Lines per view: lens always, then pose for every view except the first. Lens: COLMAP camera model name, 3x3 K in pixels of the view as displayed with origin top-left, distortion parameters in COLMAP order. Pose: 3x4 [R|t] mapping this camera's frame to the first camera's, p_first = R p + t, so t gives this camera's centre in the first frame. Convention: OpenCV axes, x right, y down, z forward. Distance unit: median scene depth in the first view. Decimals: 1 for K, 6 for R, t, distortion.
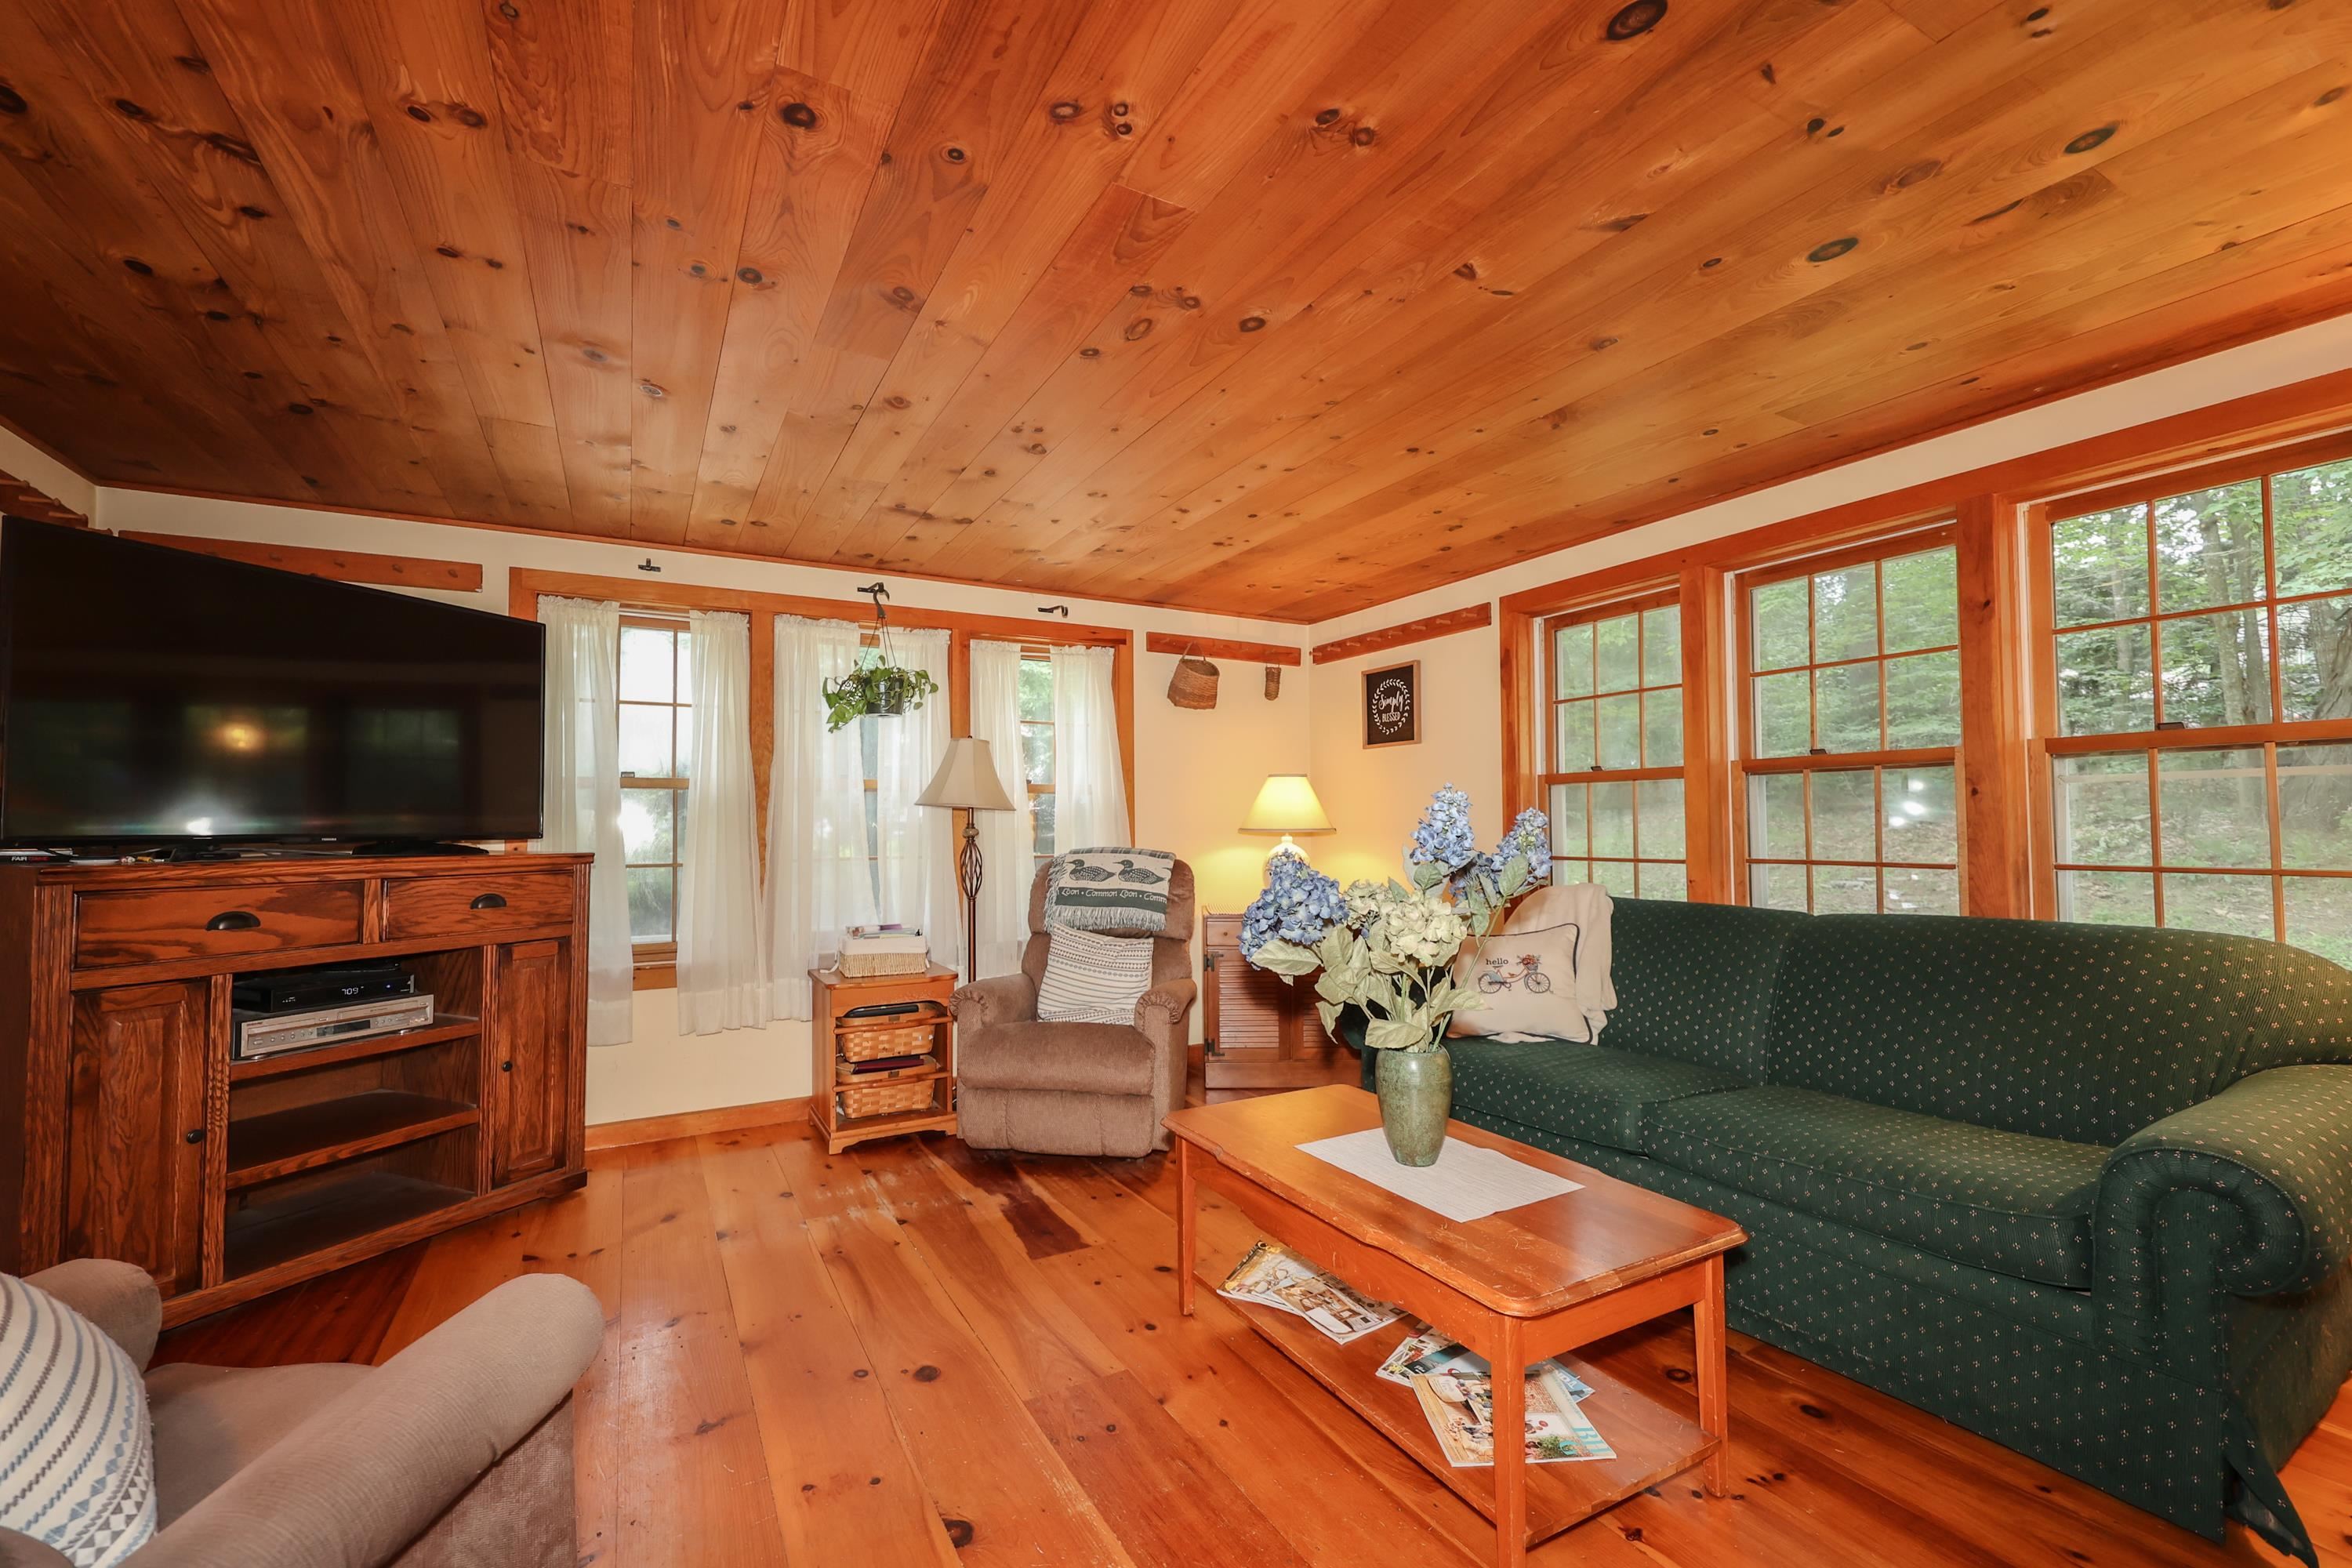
lens RADIAL K [[1010.8, 0, 1176.0], [0, 1010.8, 784.0], [0, 0, 1]] dist [-0.000374, 0.000037]
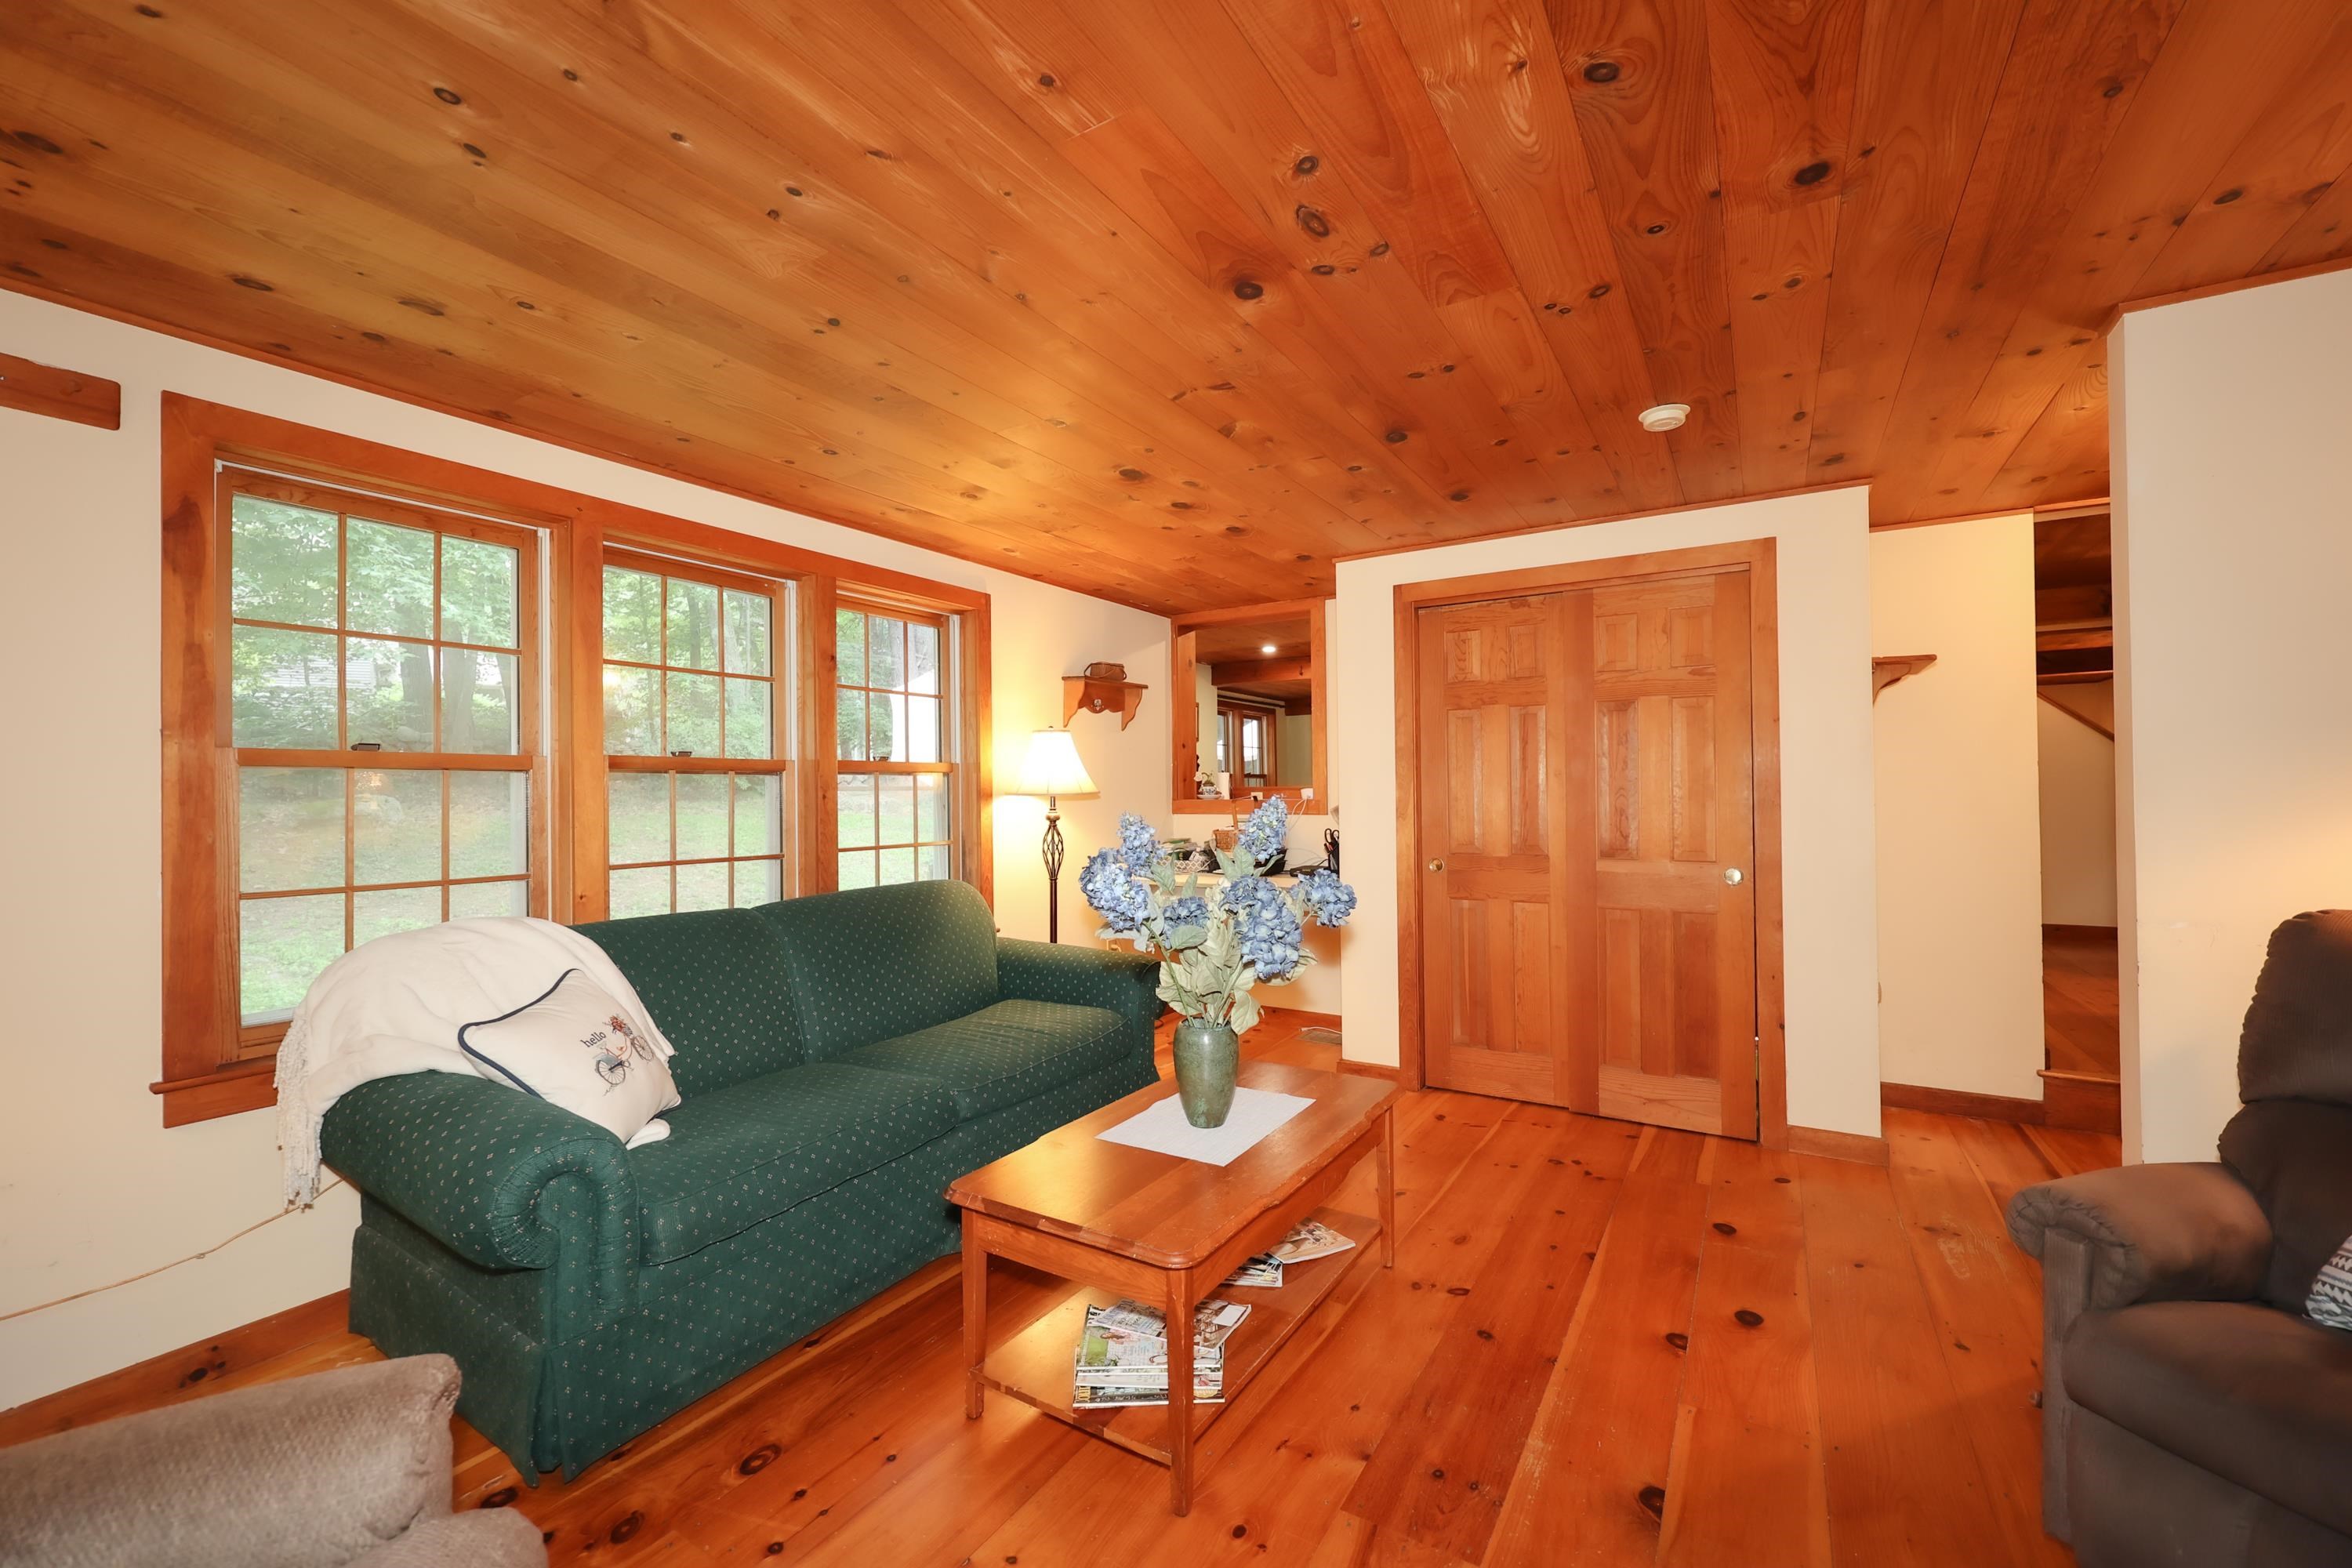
lens RADIAL K [[963.5, 0, 1176.0], [0, 963.5, 784.0], [0, 0, 1]] dist [0.011259, 0.000019]
pose [[-0.497593, 0.024442, 0.867066, -0.473320], [-0.025150, 0.998776, -0.042588, 0.026526], [-0.867046, -0.042998, -0.496369, 1.077722]]
